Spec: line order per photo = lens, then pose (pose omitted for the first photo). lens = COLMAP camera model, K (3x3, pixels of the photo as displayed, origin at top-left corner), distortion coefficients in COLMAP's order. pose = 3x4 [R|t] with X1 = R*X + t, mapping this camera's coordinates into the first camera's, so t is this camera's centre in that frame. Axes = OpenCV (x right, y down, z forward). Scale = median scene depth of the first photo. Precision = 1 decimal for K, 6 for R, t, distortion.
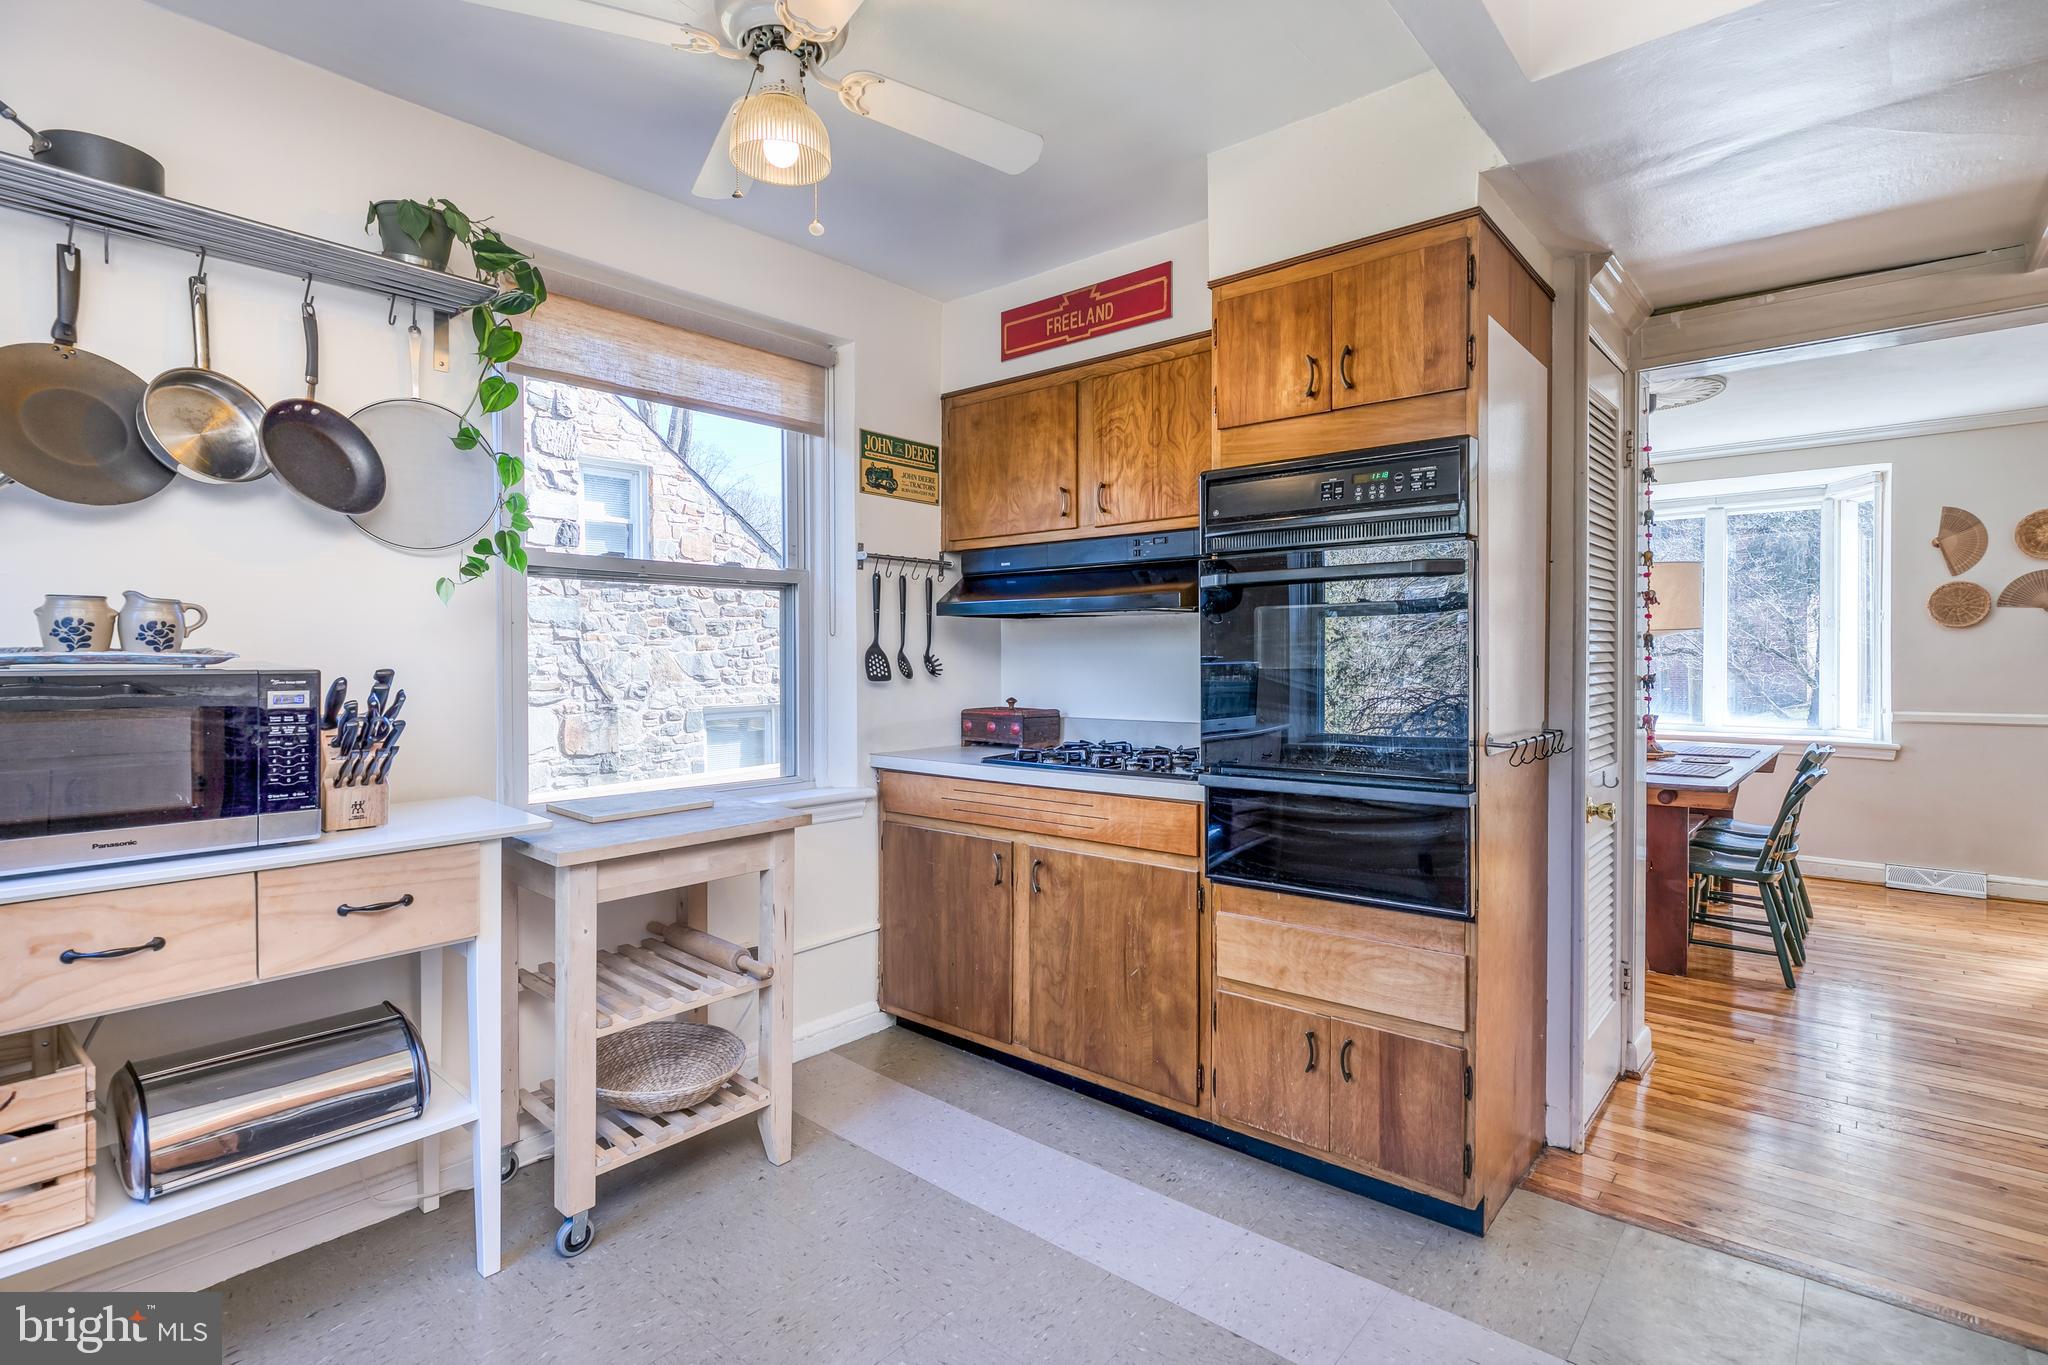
lens RADIAL K [[995.7, 0, 1015.2], [0, 995.7, 675.0], [0, 0, 1]] dist [-0.001165, -0.000022]
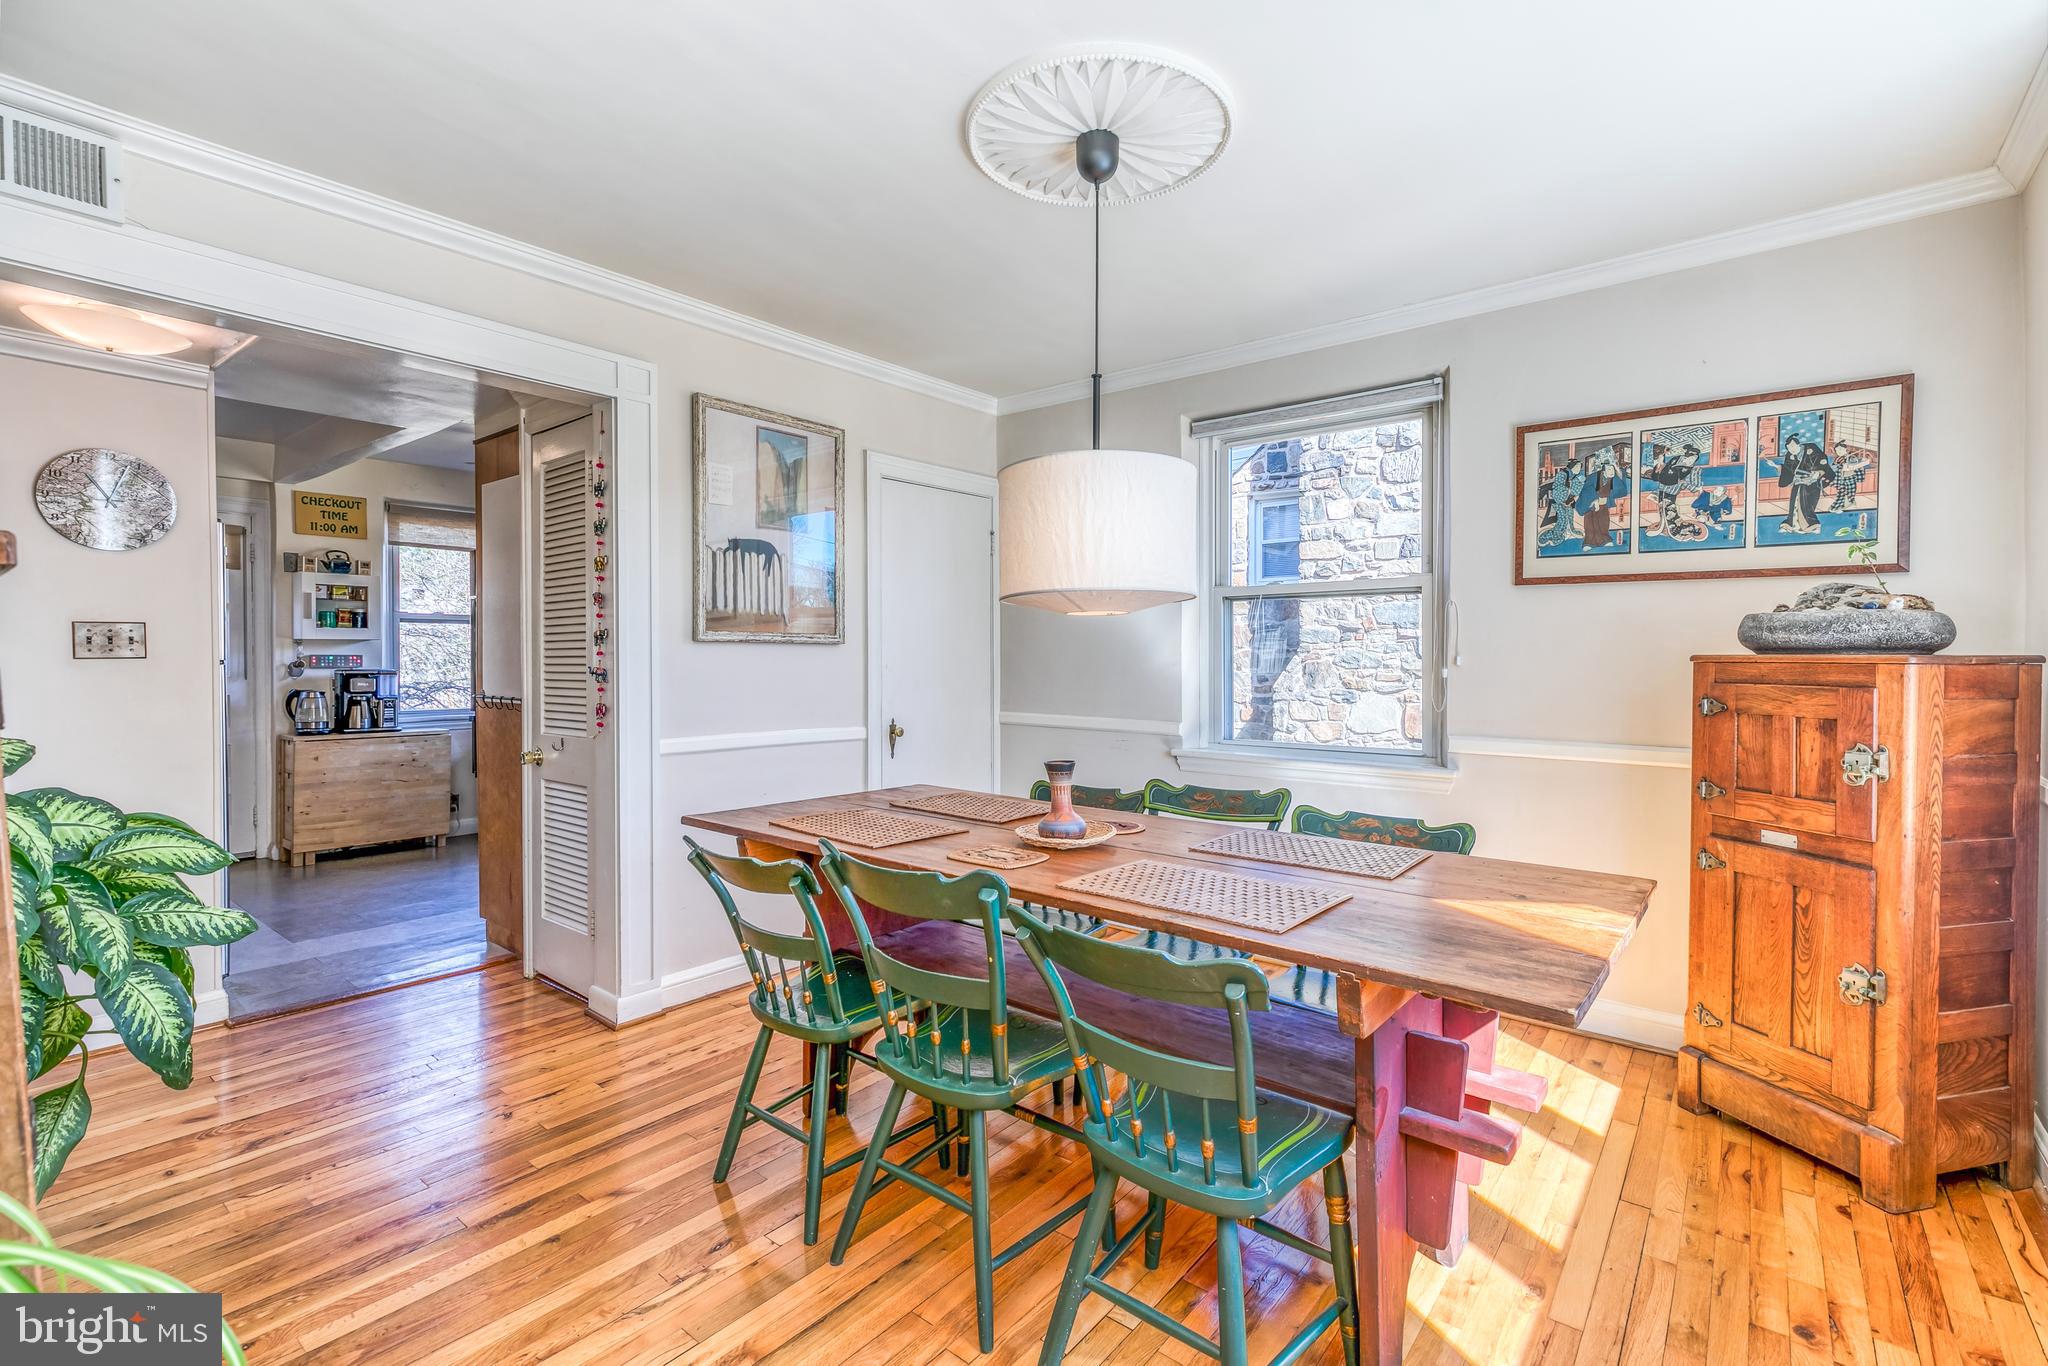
lens RADIAL K [[919.4, 0, 1026.3], [0, 919.4, 666.9], [0, 0, 1]] dist [0.005700, 0.000735]
pose [[0.027088, 0.014404, -0.999529, 0.613502], [-0.019271, 0.999718, 0.013885, -0.008564], [0.999447, 0.018886, 0.027358, 0.532575]]
